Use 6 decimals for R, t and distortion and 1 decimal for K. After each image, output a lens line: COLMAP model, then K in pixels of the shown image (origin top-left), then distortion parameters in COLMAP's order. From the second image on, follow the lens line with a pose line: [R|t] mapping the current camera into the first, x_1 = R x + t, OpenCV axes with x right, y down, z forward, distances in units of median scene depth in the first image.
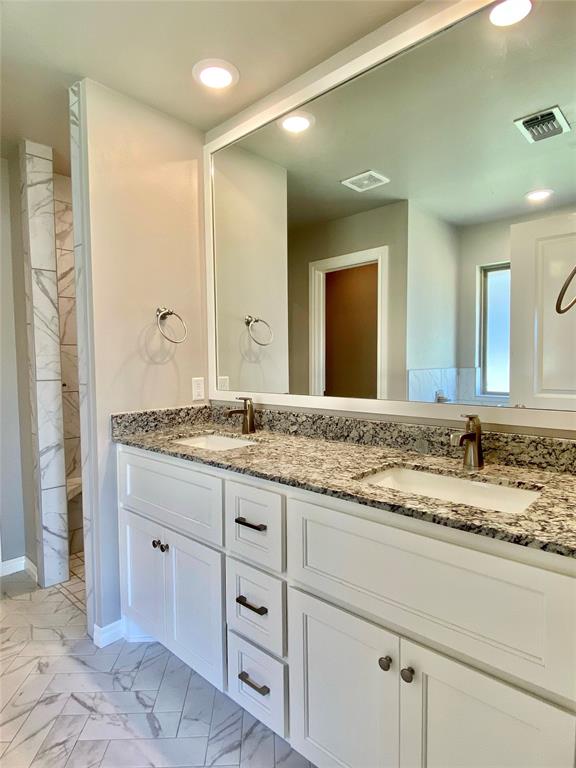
lens RADIAL K [[436.8, 0, 289.3], [0, 436.8, 383.6], [0, 0, 1]] dist [-0.000058, -0.000336]
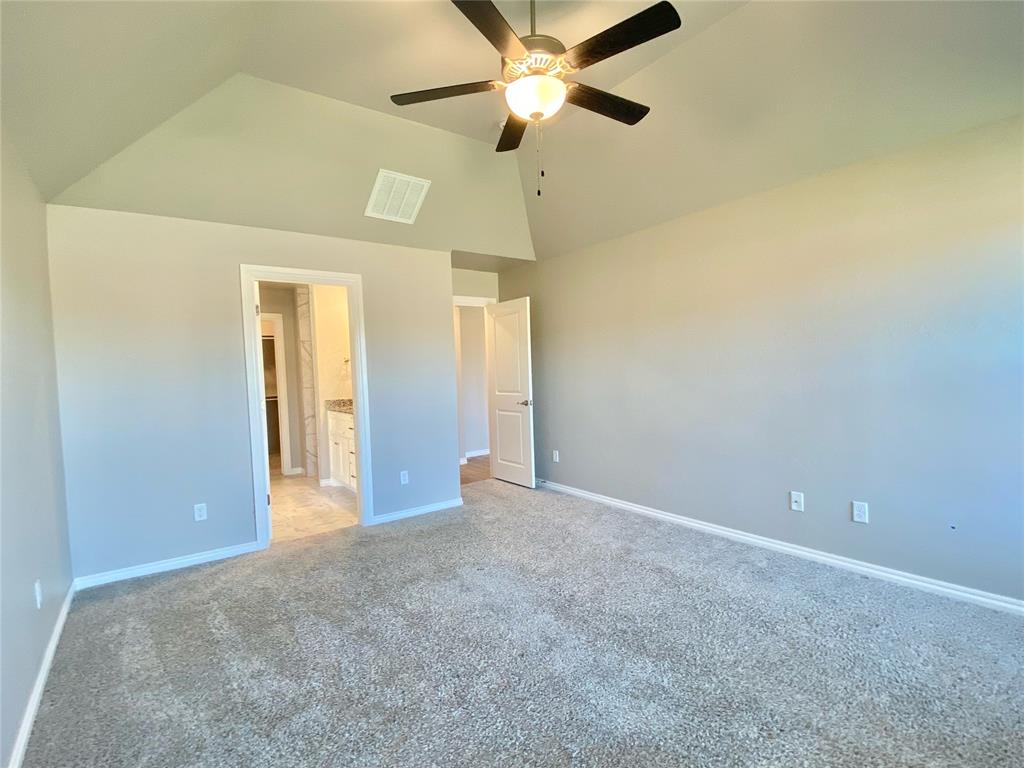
lens RADIAL K [[488.9, 0, 510.4], [0, 488.9, 386.0], [0, 0, 1]] dist [-0.000077, 0.000003]
pose [[0.982492, -0.016422, -0.185581, 1.190562], [0.014891, 0.999843, -0.009643, 0.031066], [0.185710, 0.006711, 0.982582, -1.631696]]
